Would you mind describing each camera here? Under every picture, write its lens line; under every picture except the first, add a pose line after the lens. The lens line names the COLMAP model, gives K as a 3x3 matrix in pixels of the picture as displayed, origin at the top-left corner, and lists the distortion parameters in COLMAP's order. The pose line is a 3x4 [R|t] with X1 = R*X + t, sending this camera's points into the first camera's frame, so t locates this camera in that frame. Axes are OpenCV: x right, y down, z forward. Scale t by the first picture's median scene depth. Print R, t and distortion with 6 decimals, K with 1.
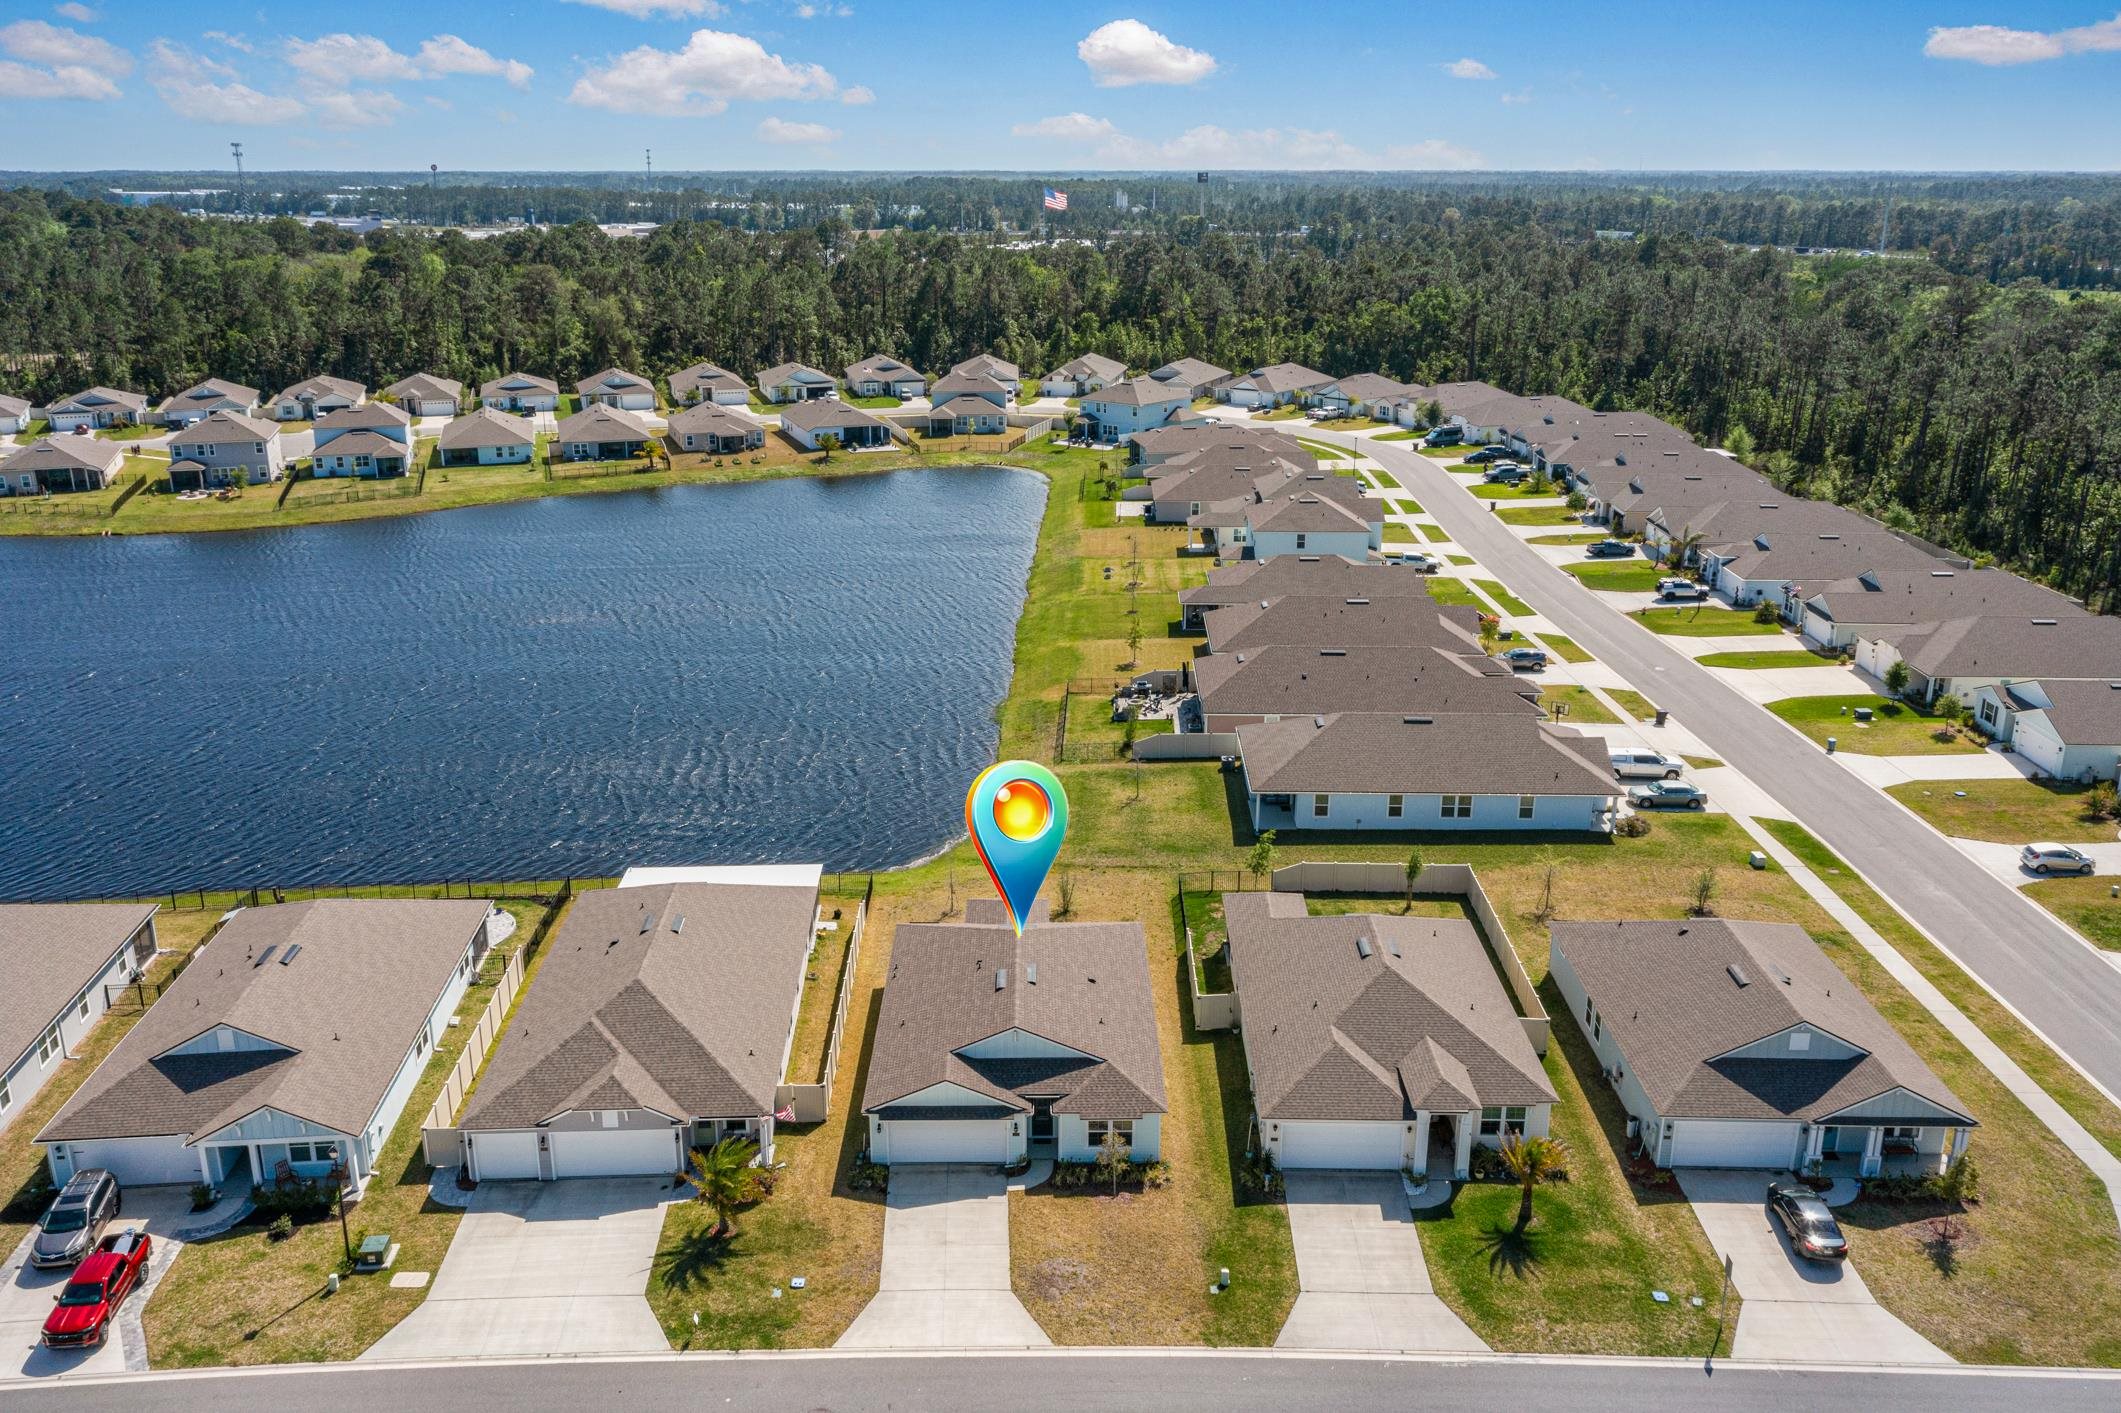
lens RADIAL K [[1694.7, 0, 1053.9], [0, 1694.7, 695.6], [0, 0, 1]] dist [0.000318, 0.010651]
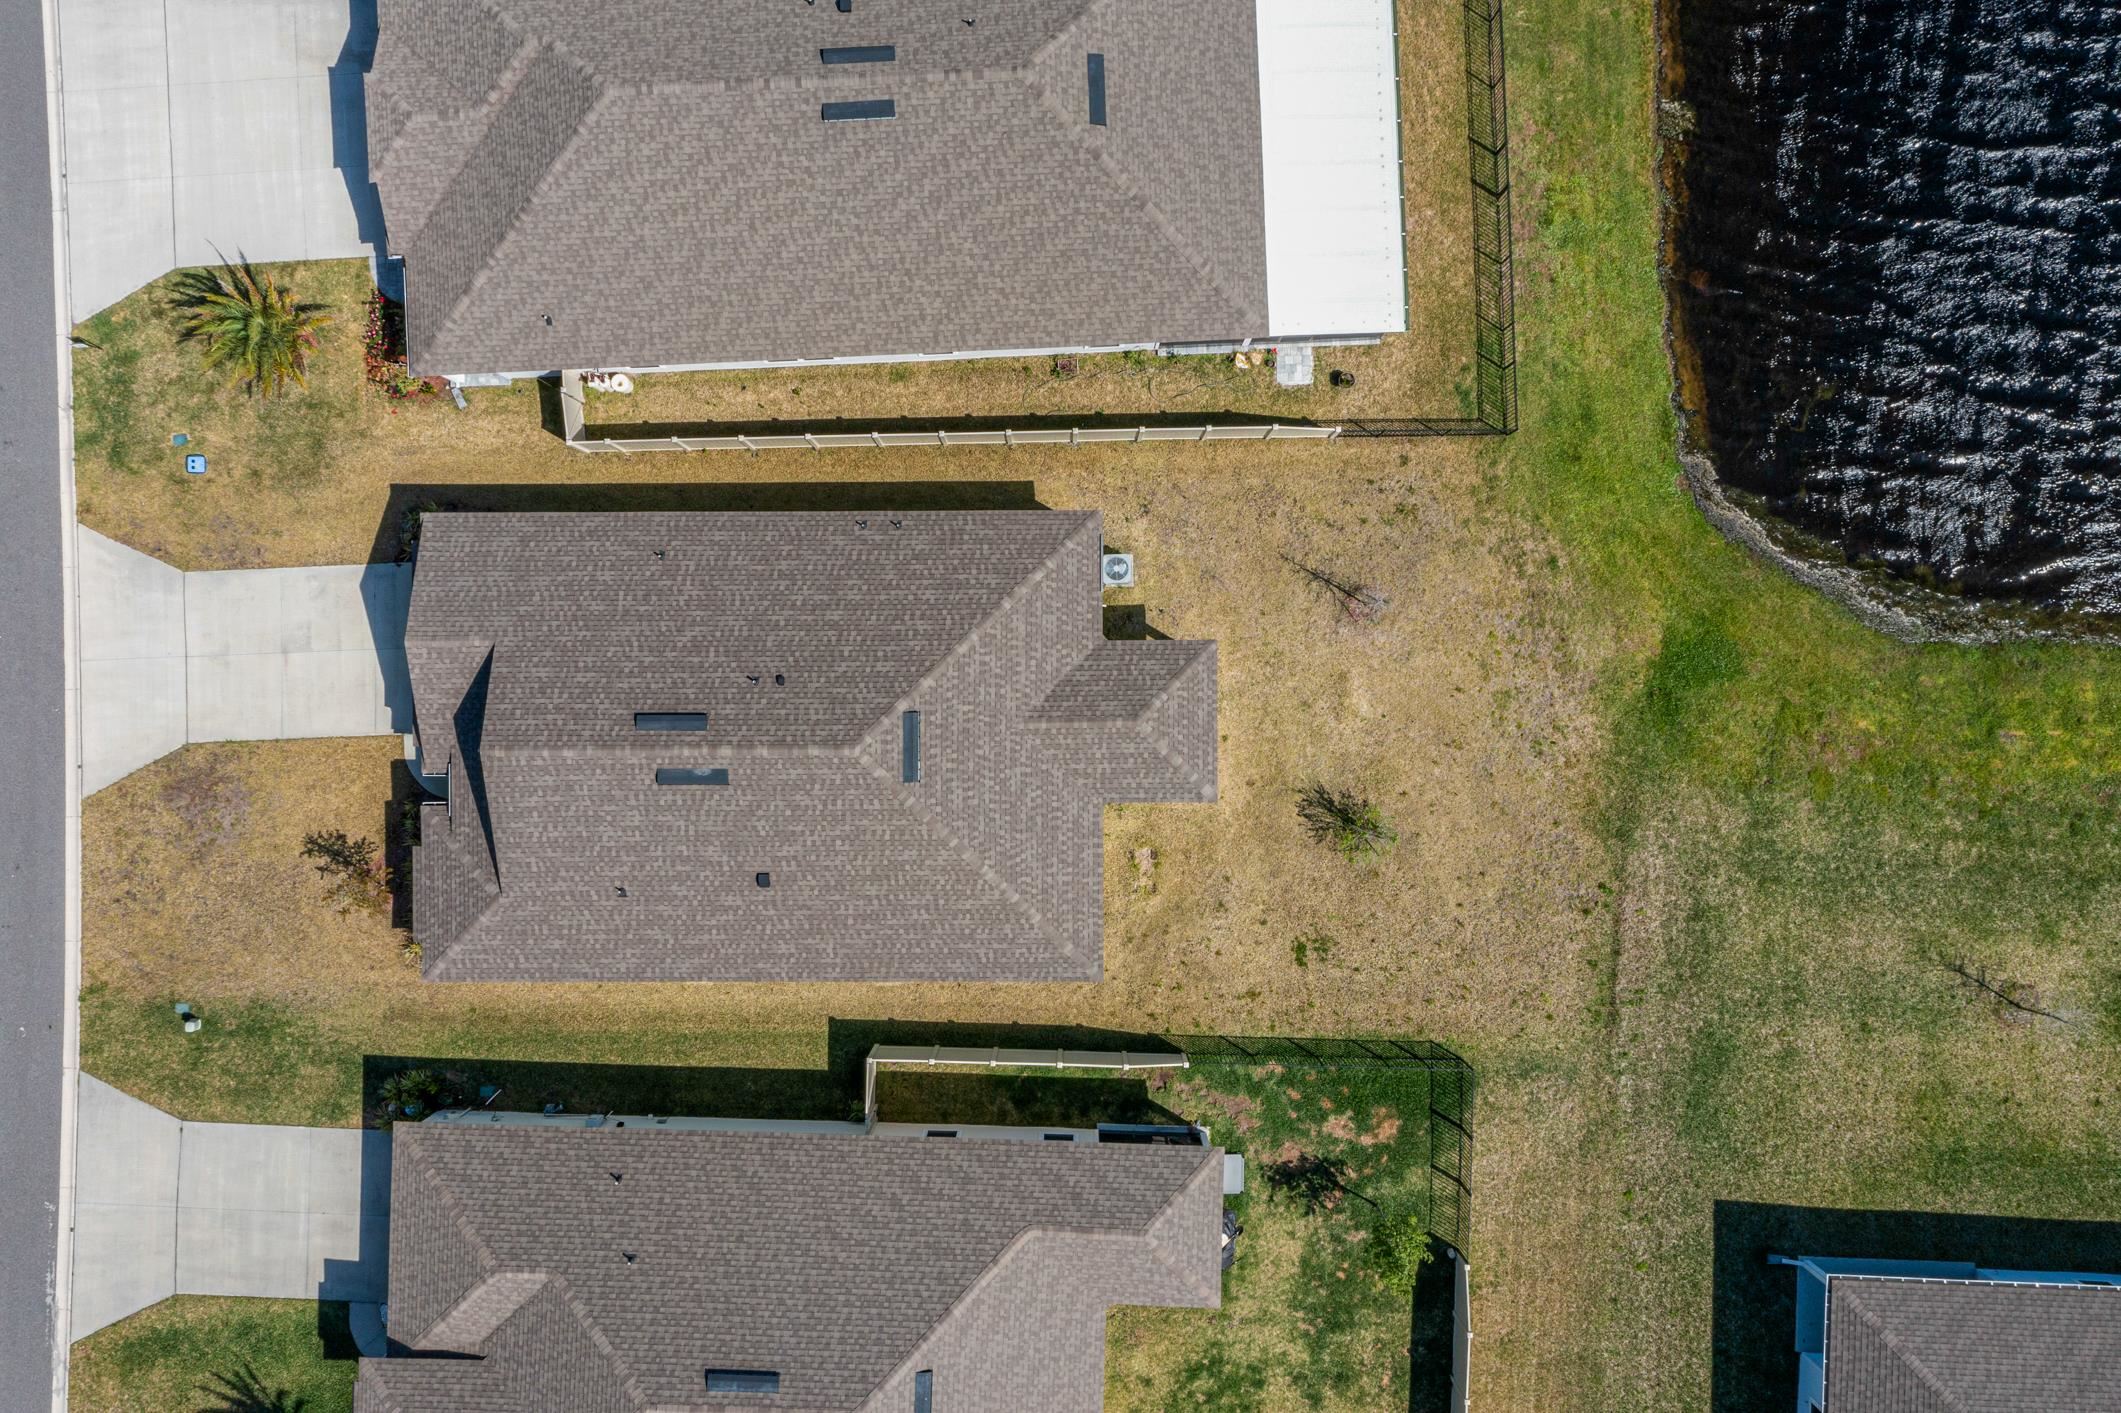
lens RADIAL K [[1745.7, 0, 1057.7], [0, 1745.7, 692.3], [0, 0, 1]] dist [0.001721, 0.013070]
pose [[-0.004808, 0.999981, 0.003745, -0.031629], [-0.287858, -0.004971, 0.957660, -0.308542], [0.957661, 0.003527, 0.287876, 0.681400]]
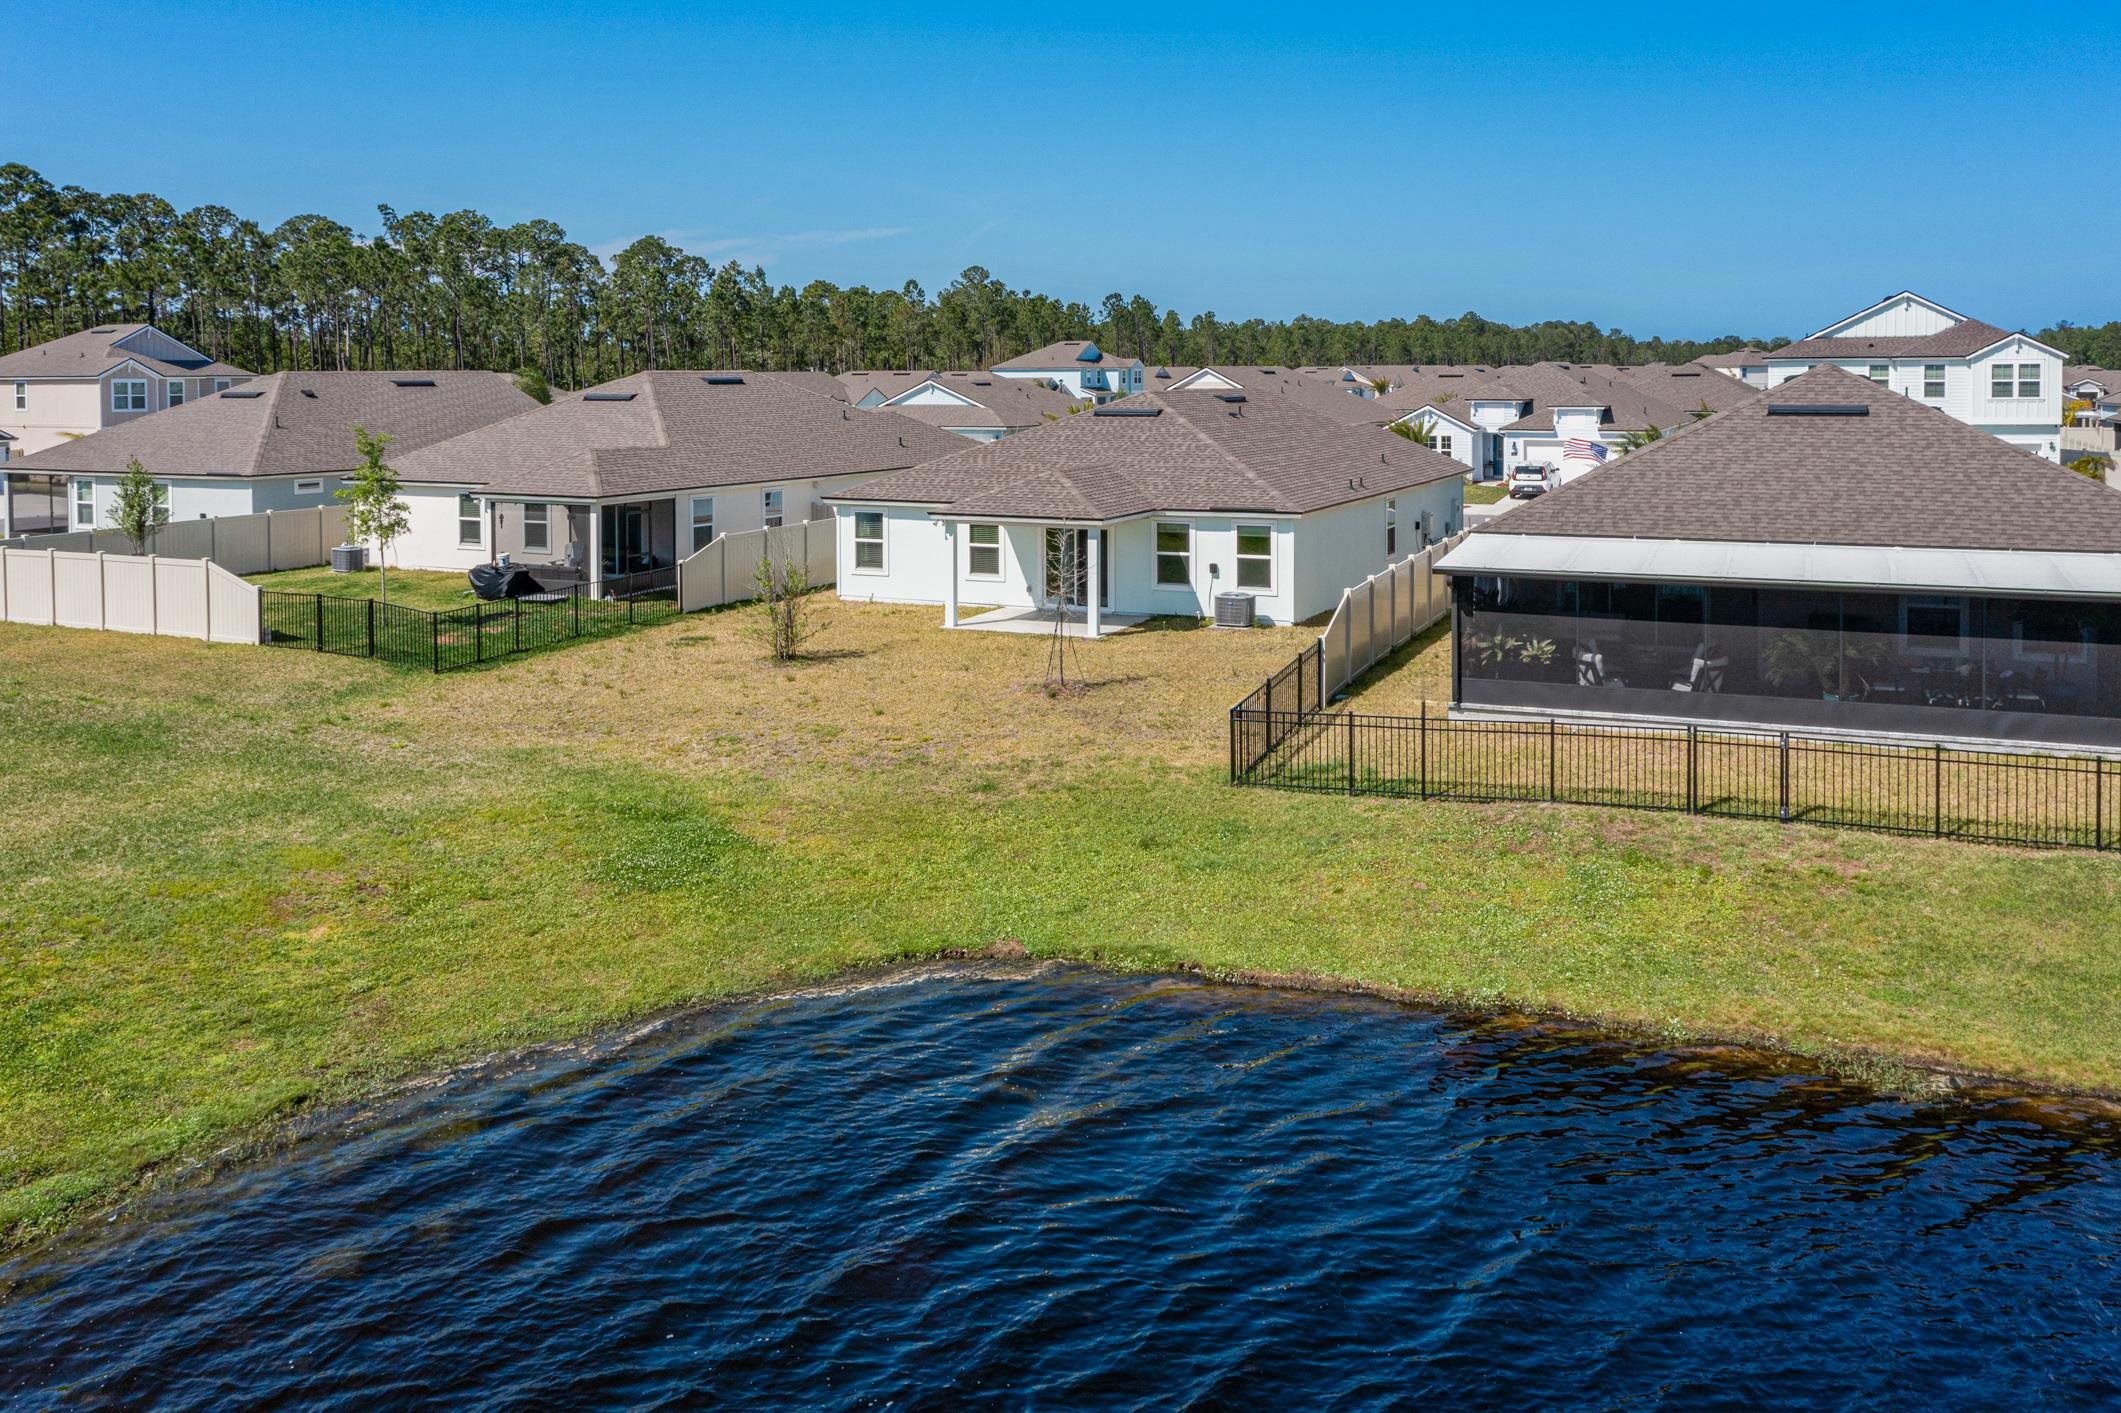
lens RADIAL K [[1763.6, 0, 1059.8], [0, 1763.6, 423.9], [0, 0, 1]] dist [0.003230, 0.004614]
pose [[-0.902953, -0.006156, 0.429696, -0.188281], [0.134034, 0.945985, 0.295207, -0.022751], [-0.408303, 0.324152, -0.853355, 1.148093]]
